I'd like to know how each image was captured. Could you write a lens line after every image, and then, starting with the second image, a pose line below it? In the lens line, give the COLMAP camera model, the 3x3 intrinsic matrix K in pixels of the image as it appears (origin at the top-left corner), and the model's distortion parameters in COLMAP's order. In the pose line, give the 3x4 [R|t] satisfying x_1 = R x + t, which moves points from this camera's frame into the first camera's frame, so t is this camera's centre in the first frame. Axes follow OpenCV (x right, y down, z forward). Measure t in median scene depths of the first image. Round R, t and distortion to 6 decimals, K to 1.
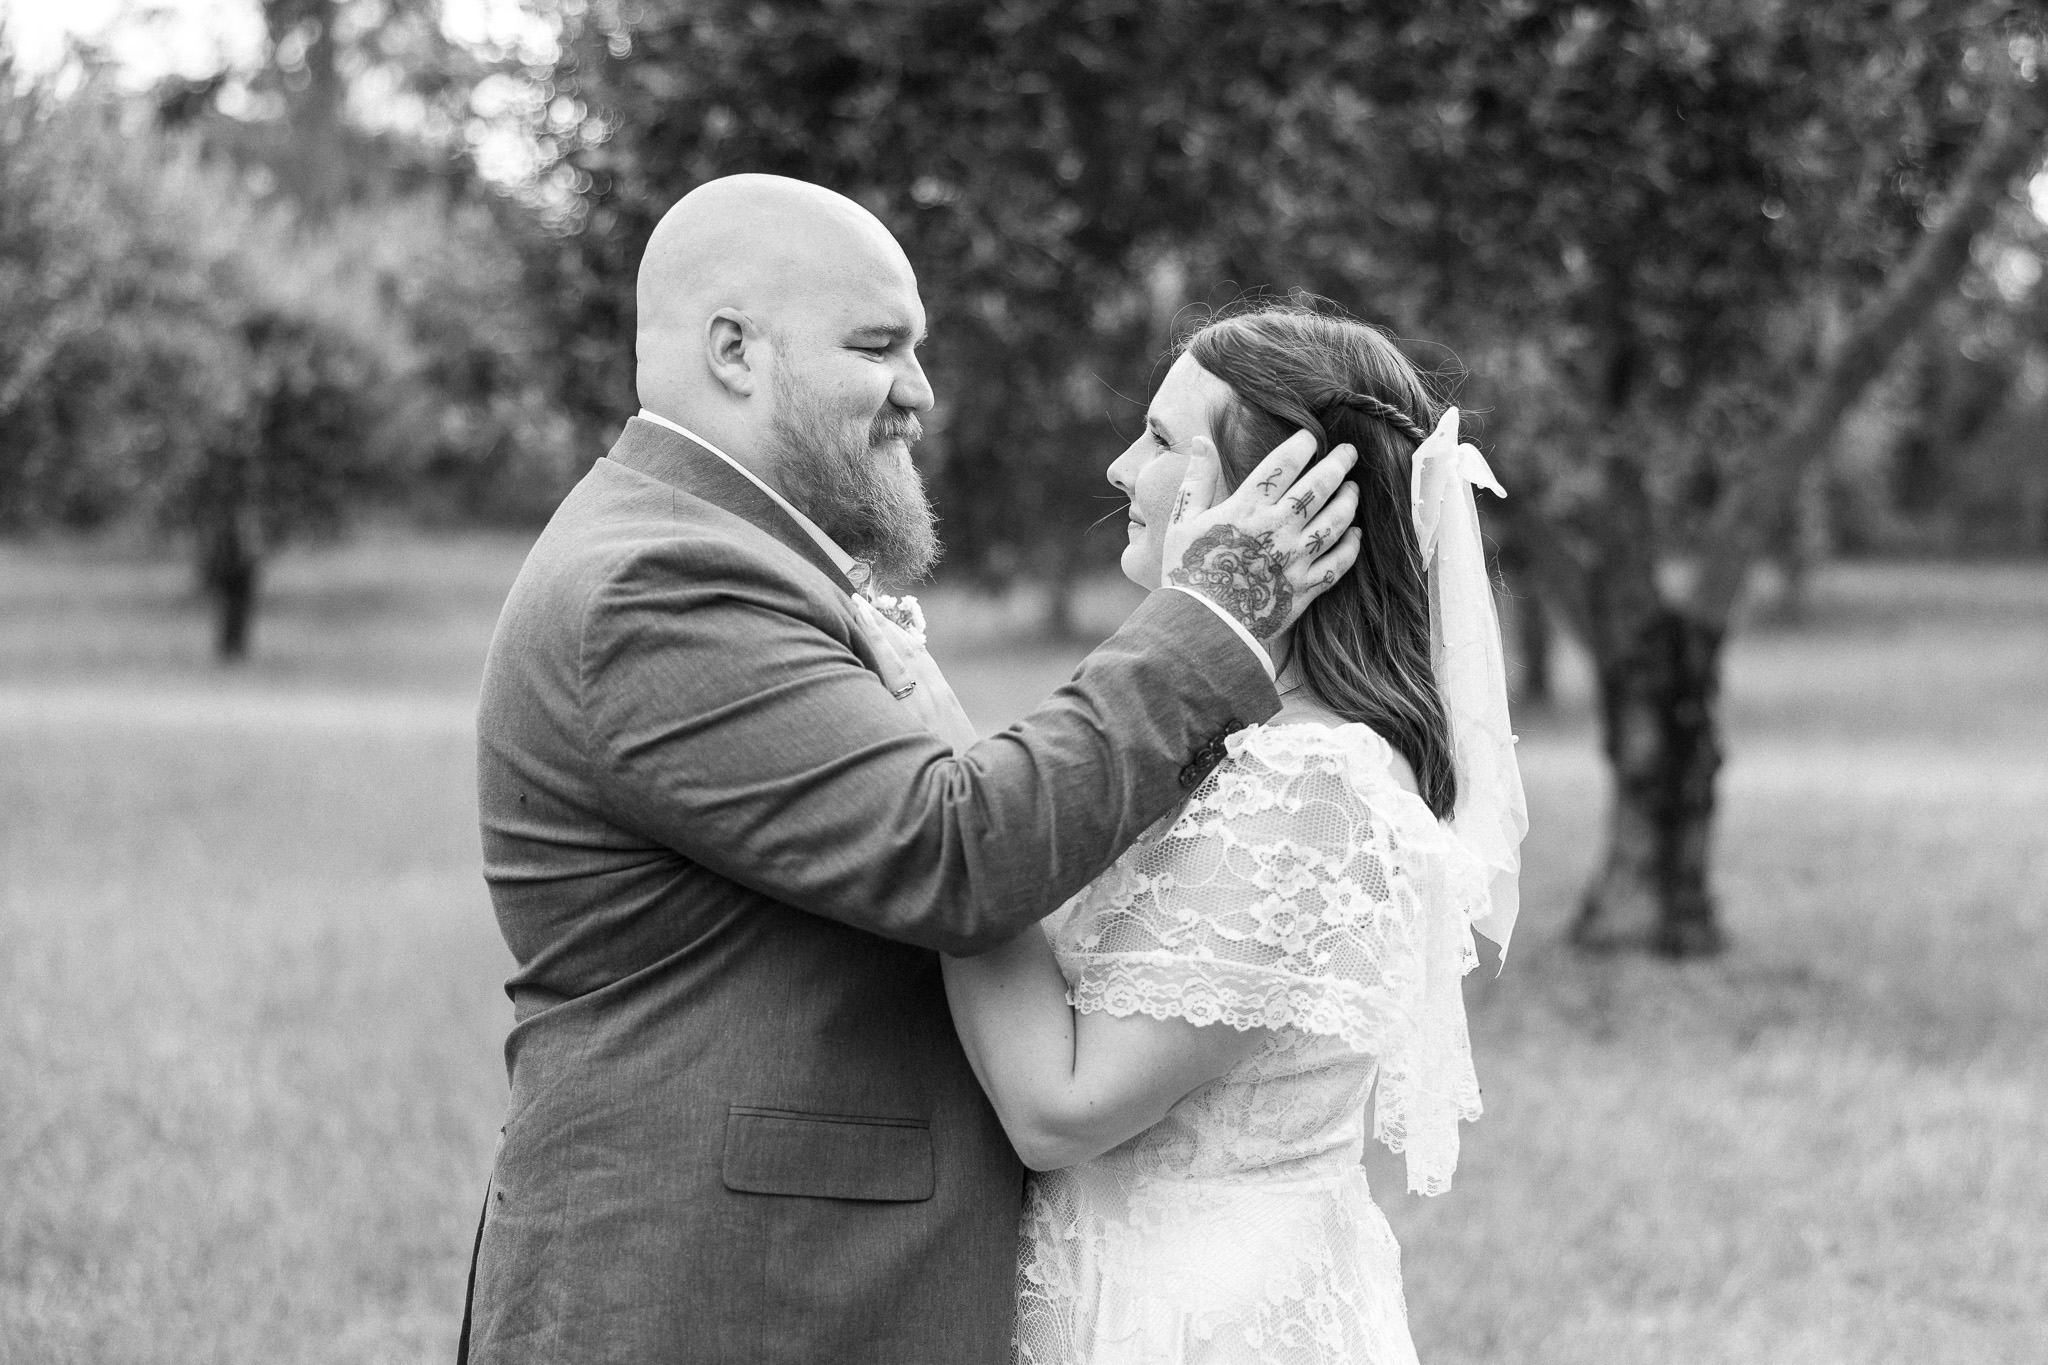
lens RADIAL K [[3374.4, 0, 1044.8], [0, 3374.4, 665.3], [0, 0, 1]] dist [-0.028450, 0.000000]
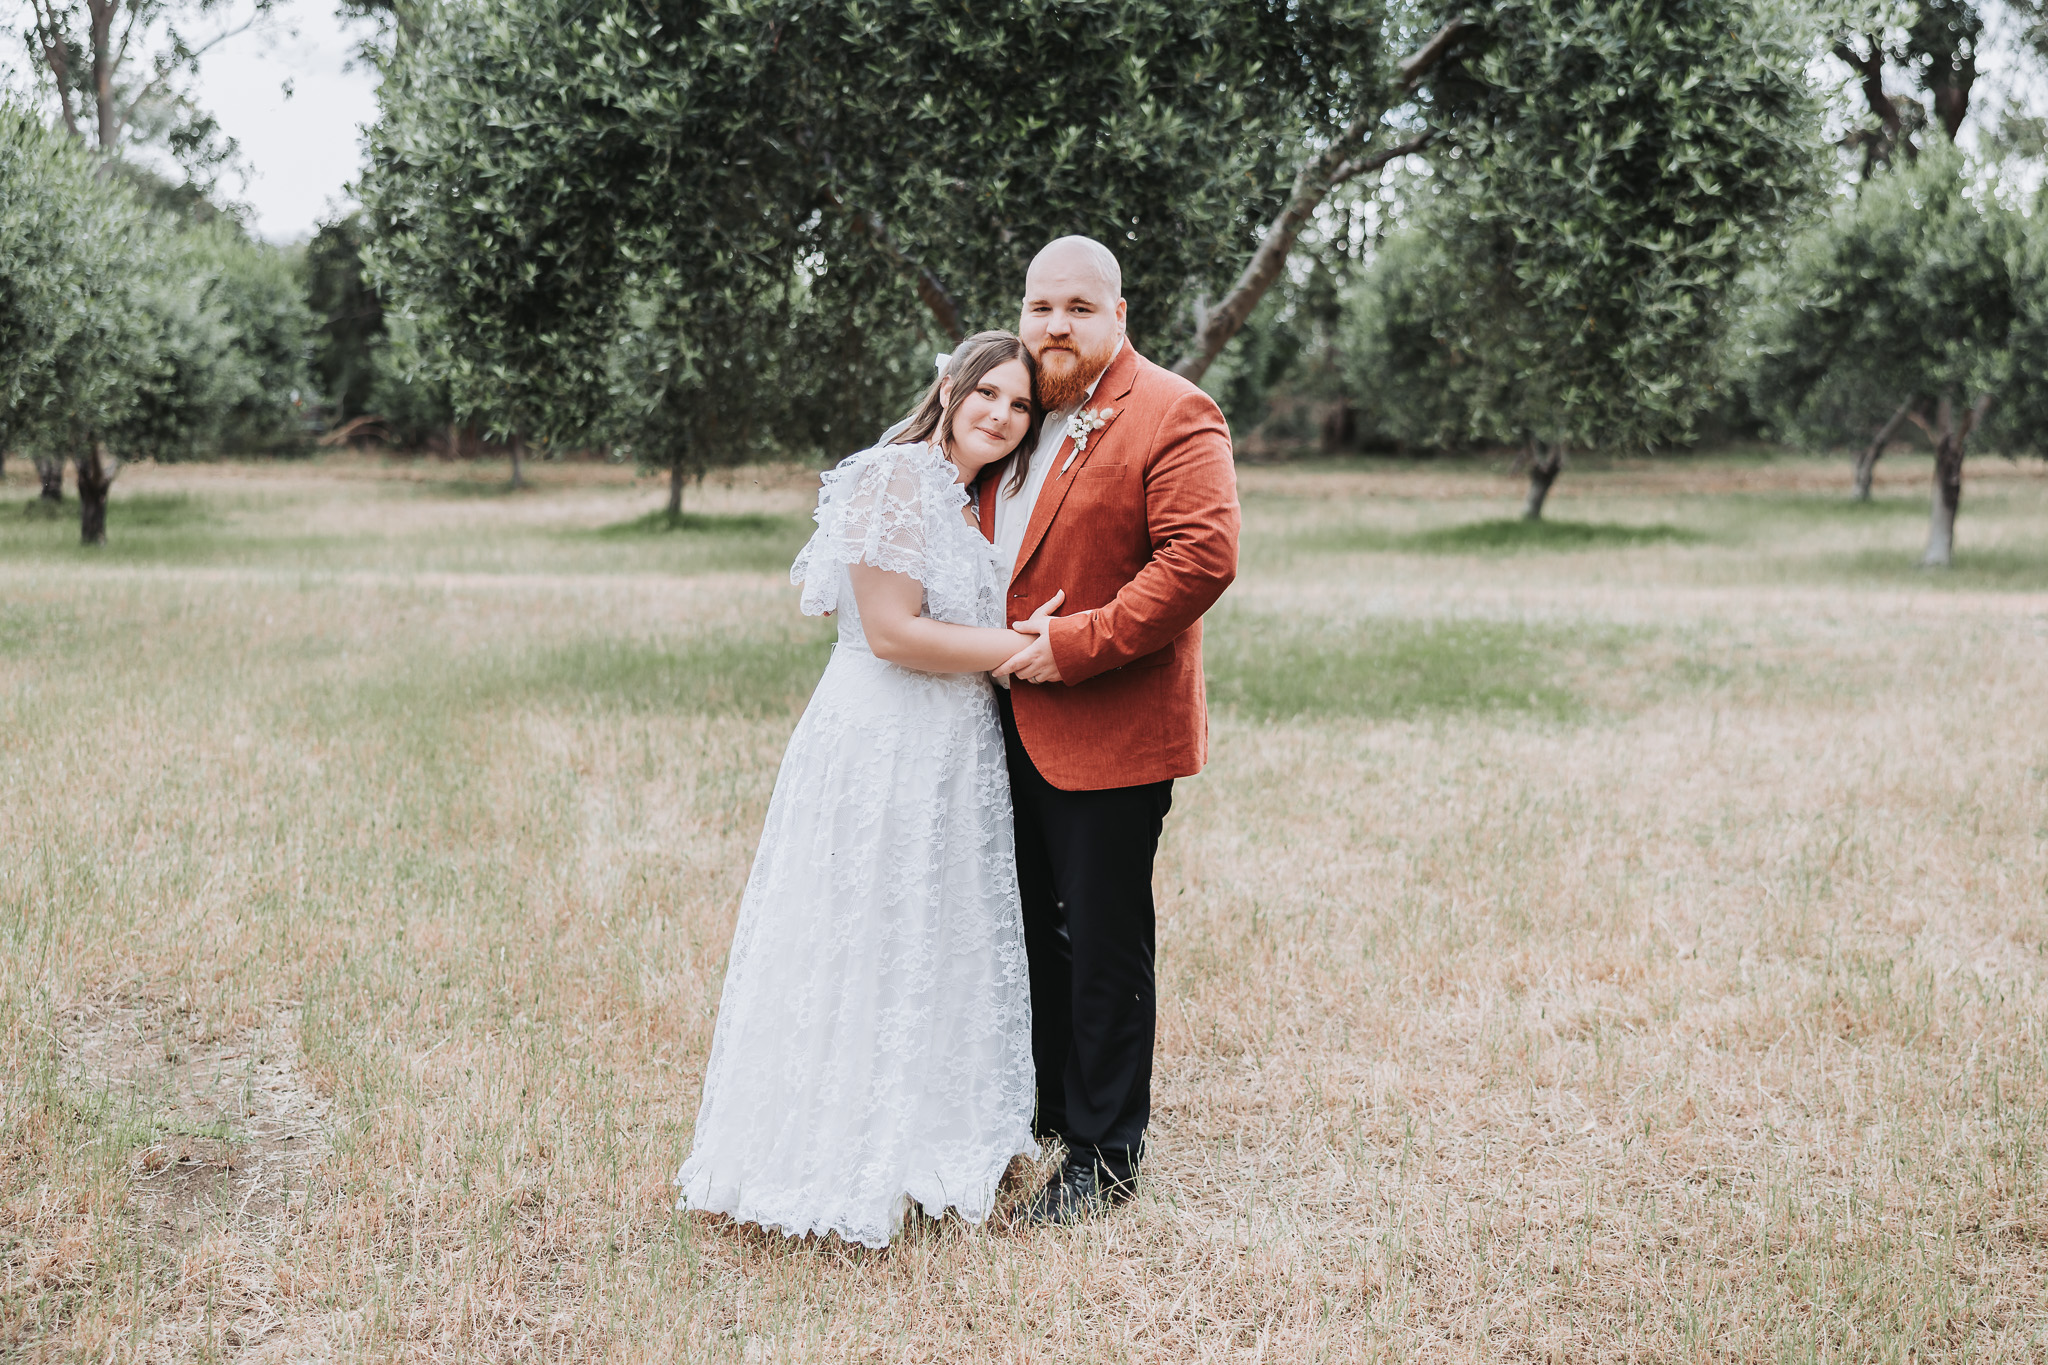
lens RADIAL K [[2487.8, 0, 1013.0], [0, 2487.8, 694.5], [0, 0, 1]] dist [-0.061287, 0.000000]
pose [[0.986319, -0.027162, 0.162594, -0.084613], [0.018133, 0.998223, 0.056763, 0.027015], [-0.163847, -0.053038, 0.985059, -0.272935]]
